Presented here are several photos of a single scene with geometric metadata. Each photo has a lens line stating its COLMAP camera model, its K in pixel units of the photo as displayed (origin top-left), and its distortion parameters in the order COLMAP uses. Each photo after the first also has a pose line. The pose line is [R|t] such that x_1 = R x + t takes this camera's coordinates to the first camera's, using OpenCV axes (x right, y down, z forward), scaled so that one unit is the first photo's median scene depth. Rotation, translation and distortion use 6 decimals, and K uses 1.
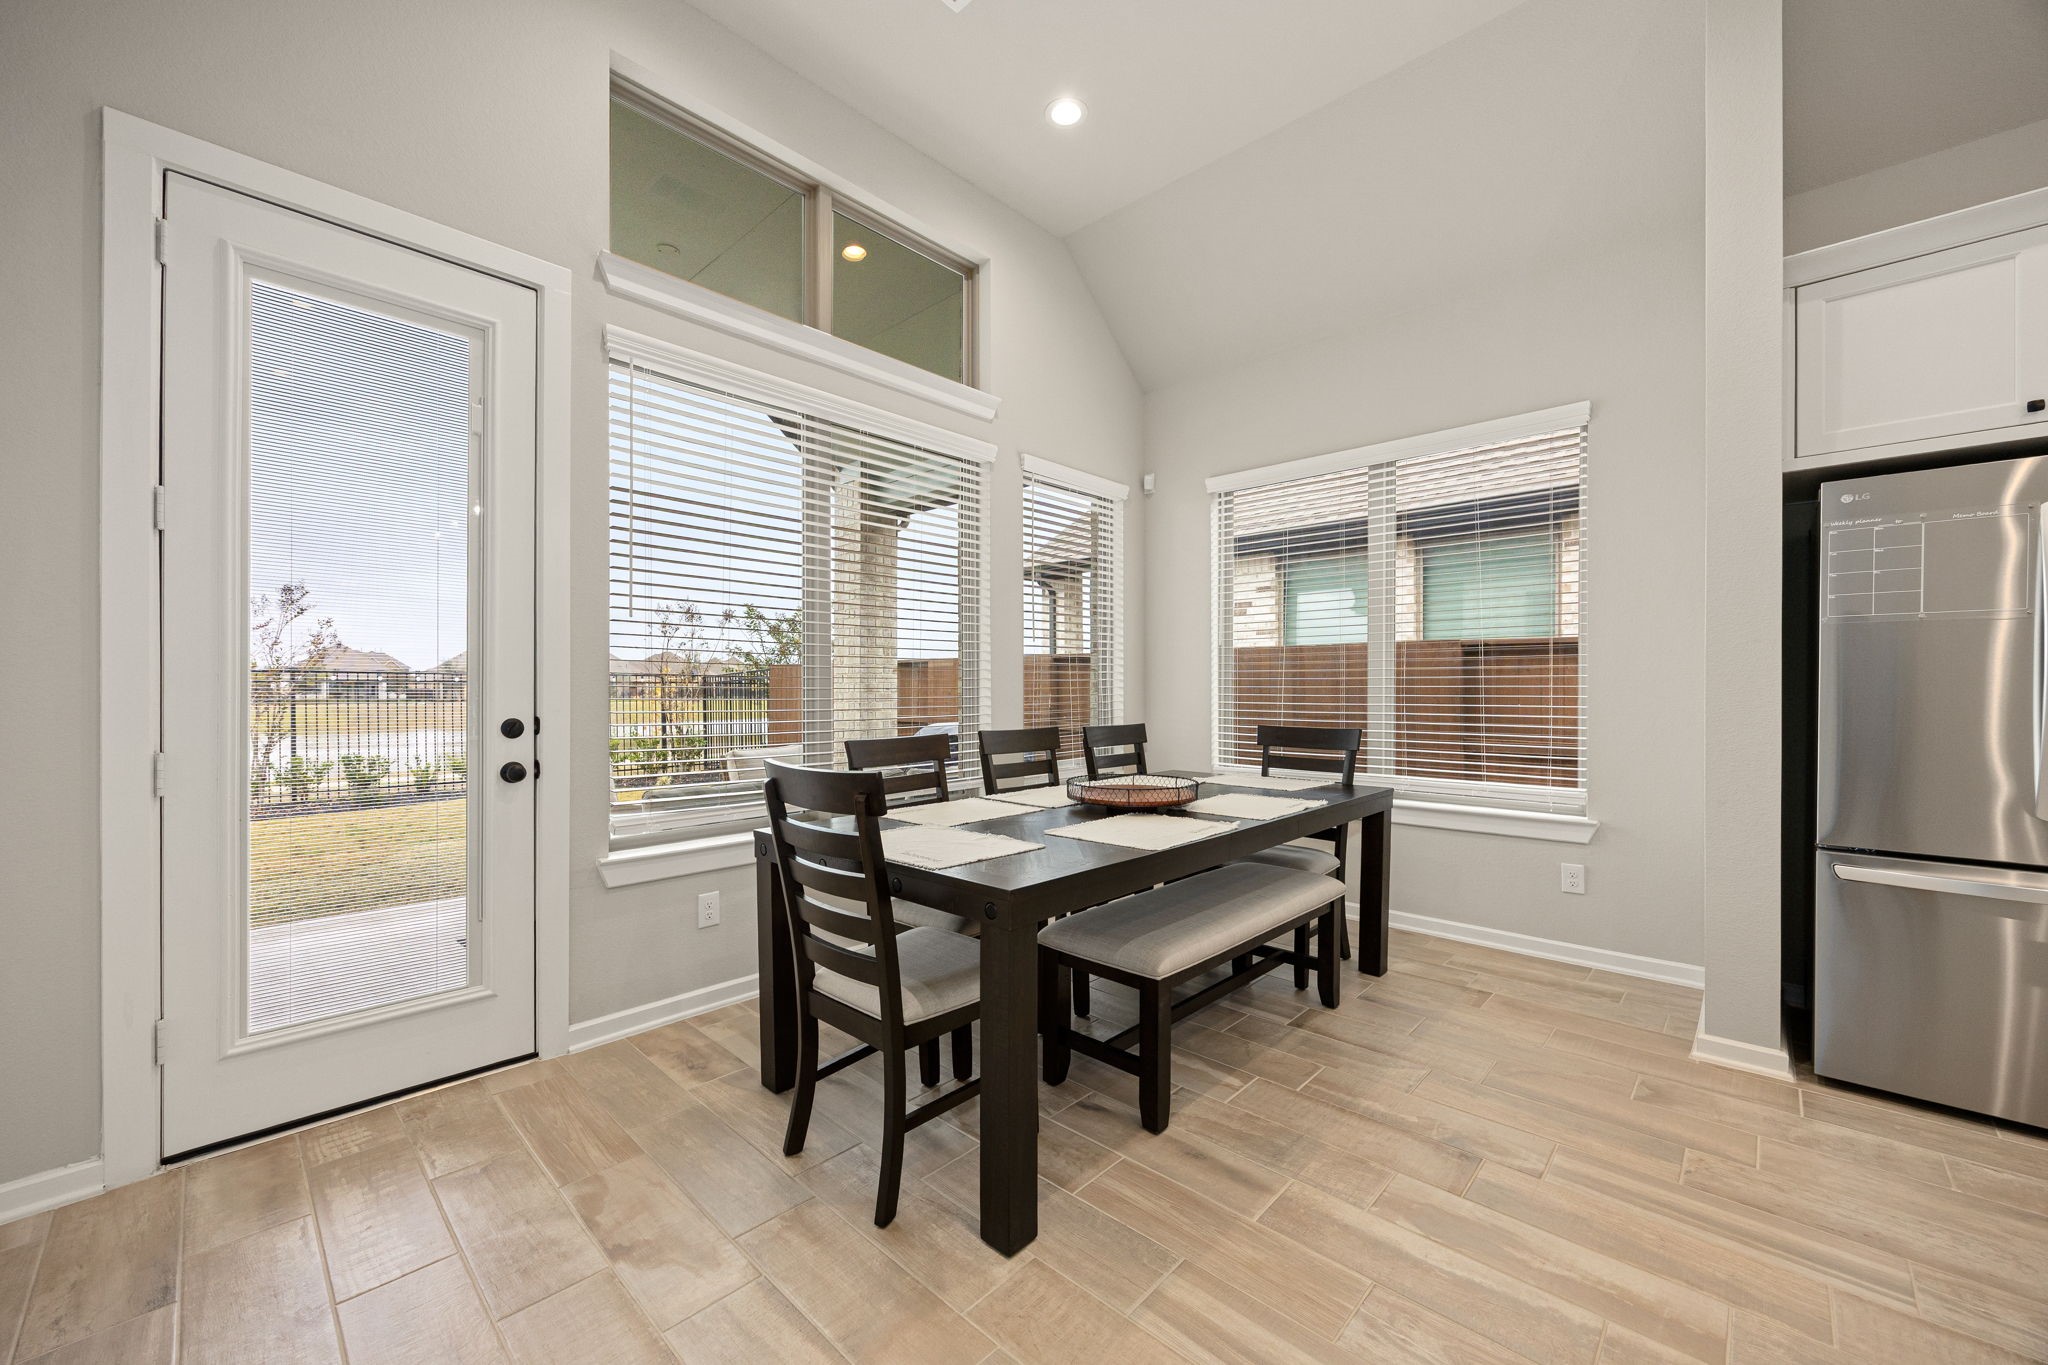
lens RADIAL K [[788.4, 0, 1021.6], [0, 788.4, 695.1], [0, 0, 1]] dist [-0.000802, -0.000058]
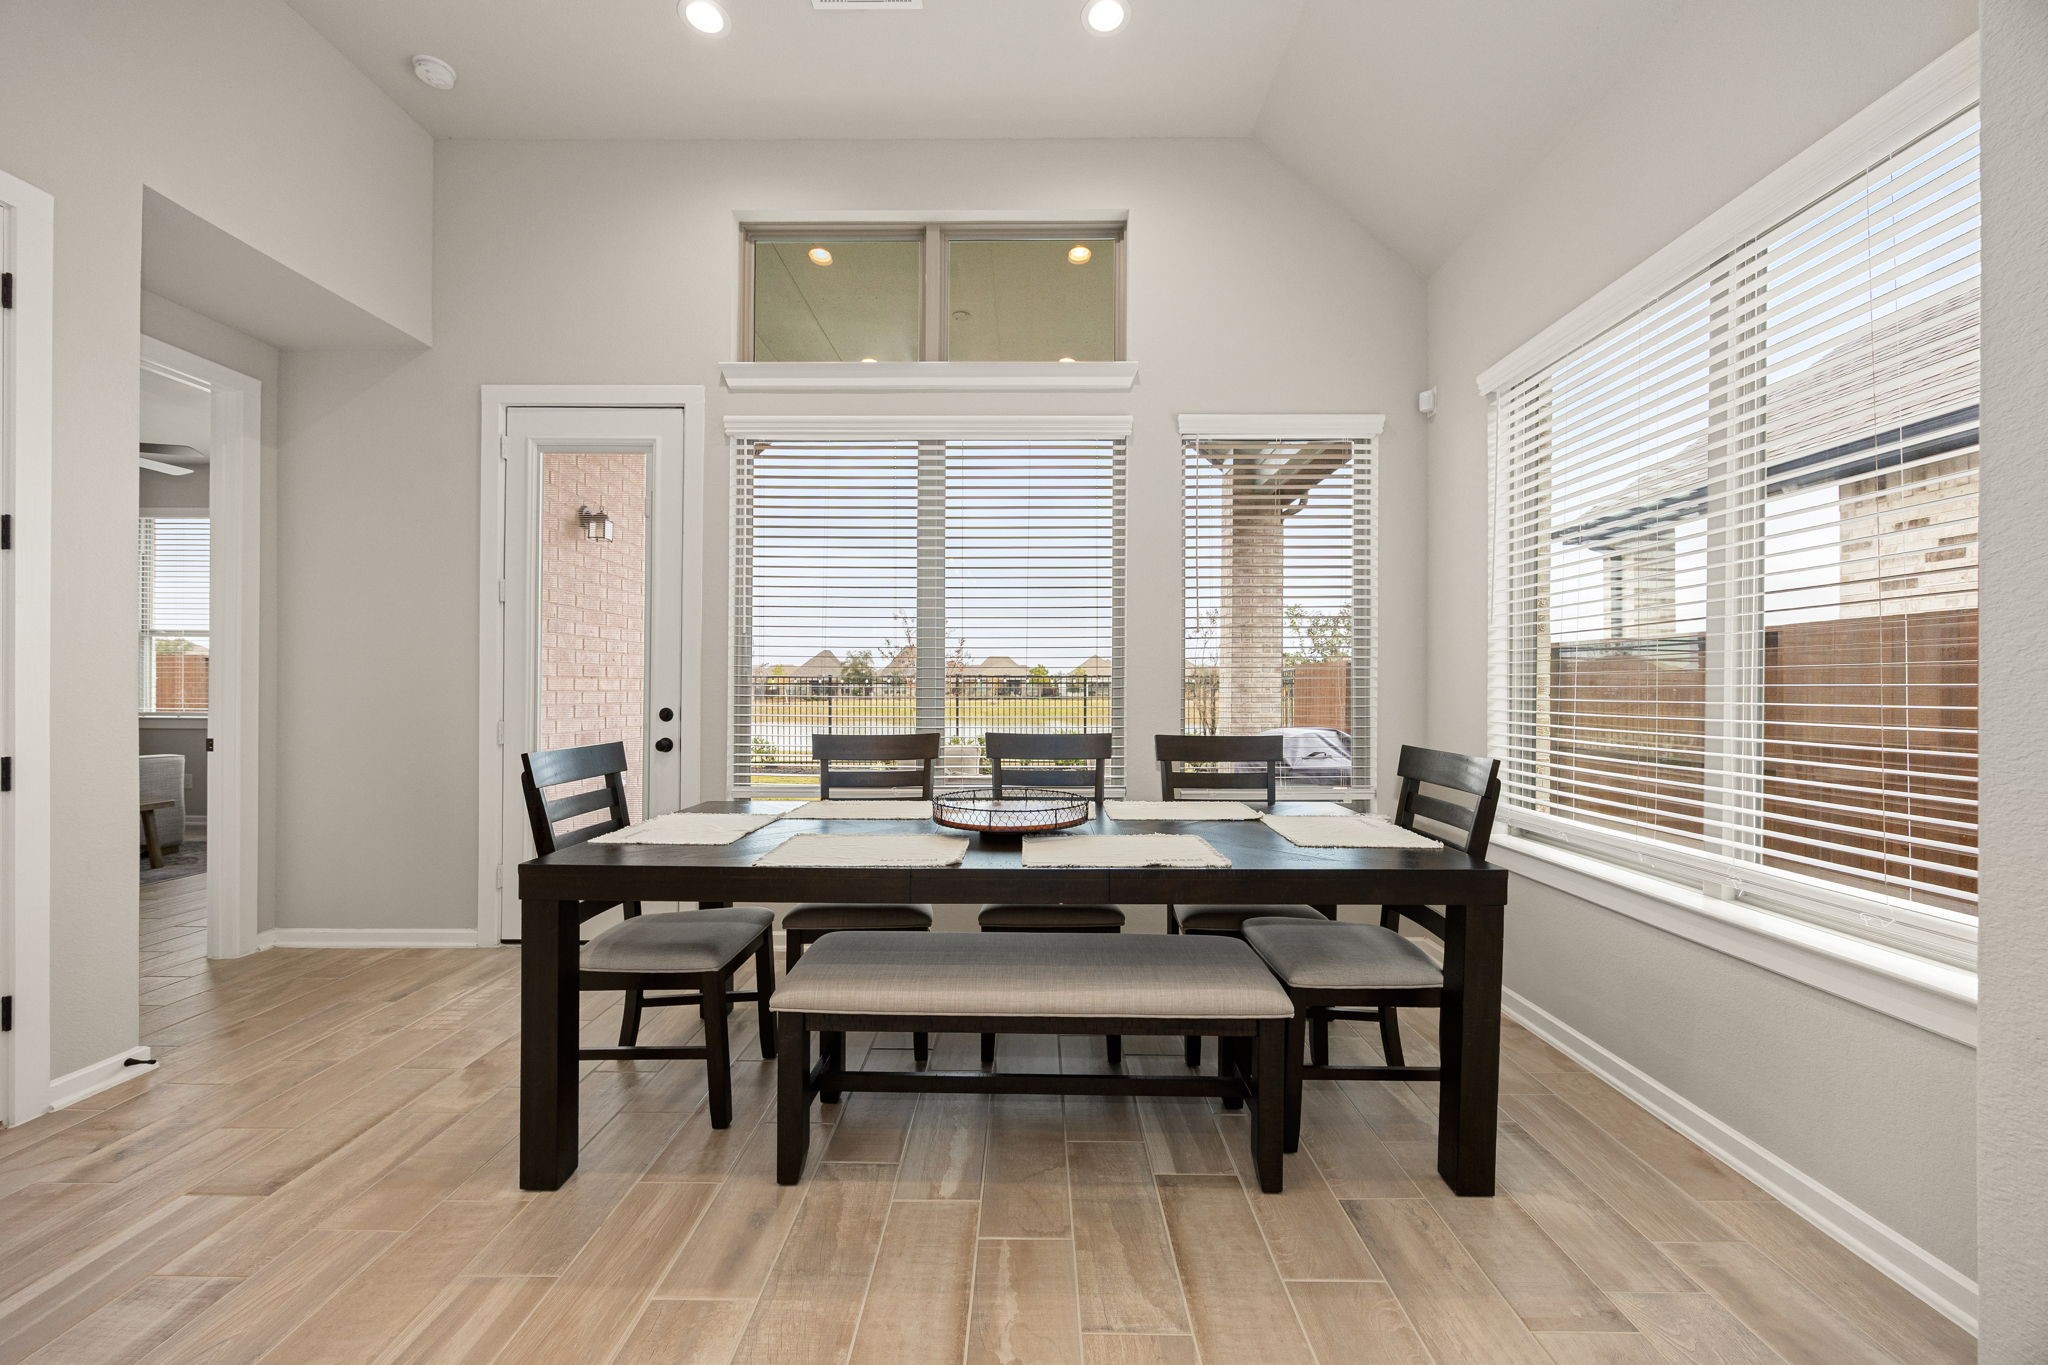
lens RADIAL K [[782.9, 0, 1015.4], [0, 782.9, 686.1], [0, 0, 1]] dist [-0.001271, -0.000051]
pose [[0.681008, 0.001908, -0.732274, 0.515146], [-0.009010, 0.999943, -0.005774, -0.004463], [0.732221, 0.010530, 0.680986, 0.298204]]
